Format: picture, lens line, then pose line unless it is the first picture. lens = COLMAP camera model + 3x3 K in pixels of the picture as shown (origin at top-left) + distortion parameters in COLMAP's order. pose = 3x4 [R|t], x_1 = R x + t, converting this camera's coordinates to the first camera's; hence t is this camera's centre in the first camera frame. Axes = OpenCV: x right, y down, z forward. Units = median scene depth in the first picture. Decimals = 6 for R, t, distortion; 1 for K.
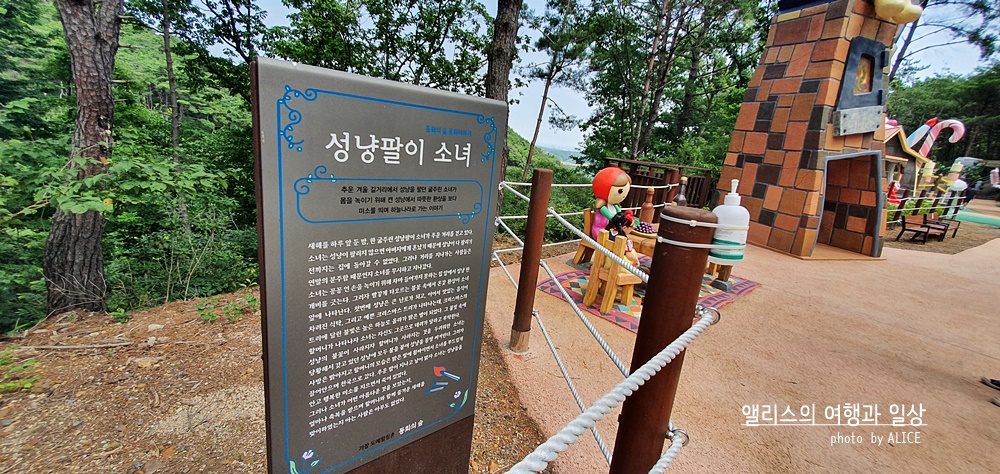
lens RADIAL K [[397.3, 0, 501.4], [0, 397.3, 239.9], [0, 0, 1]] dist [0.004100, -0.000489]
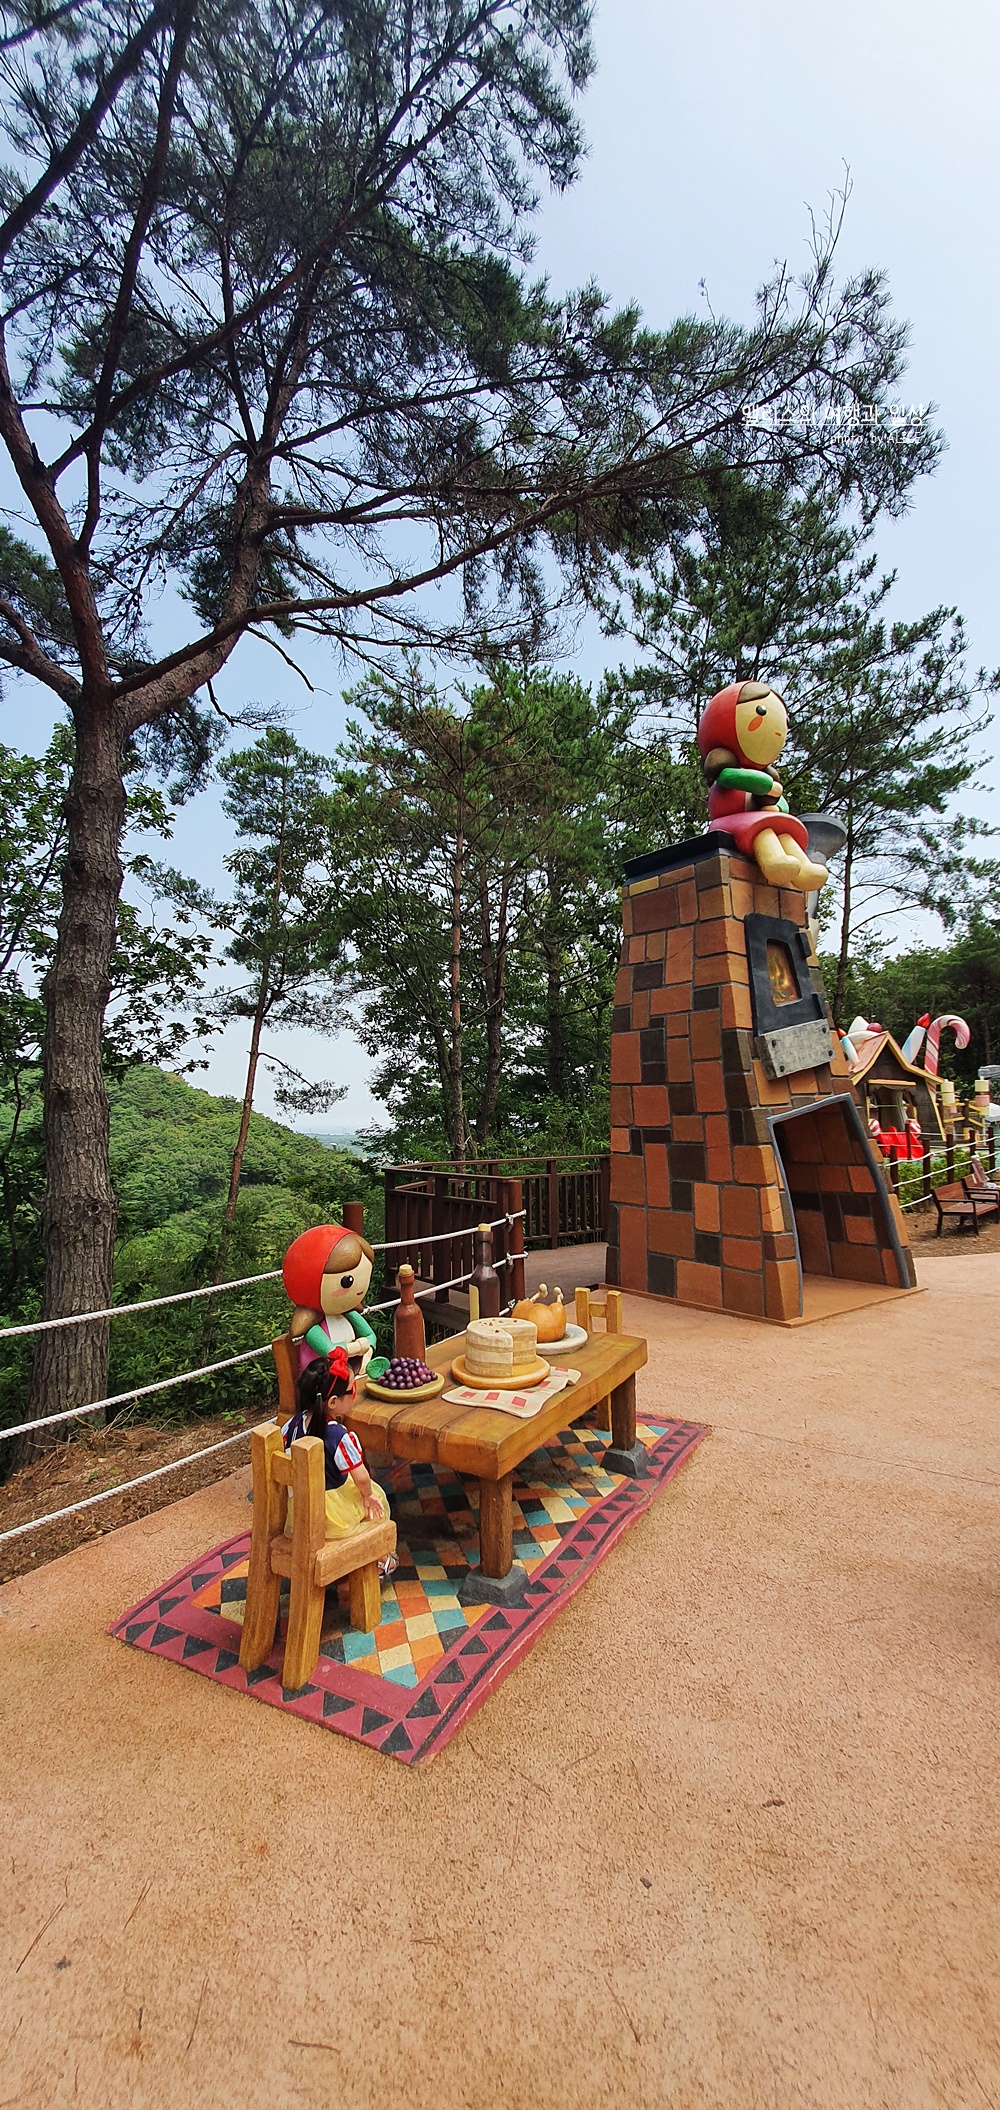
lens RADIAL K [[838.4, 0, 495.6], [0, 838.4, 1044.1], [0, 0, 1]] dist [0.004100, -0.000489]
pose [[0.942191, -0.098342, 0.320320, 0.110920], [0.197671, 0.935027, -0.294365, -0.038594], [-0.270559, 0.340666, 0.900413, 0.052676]]
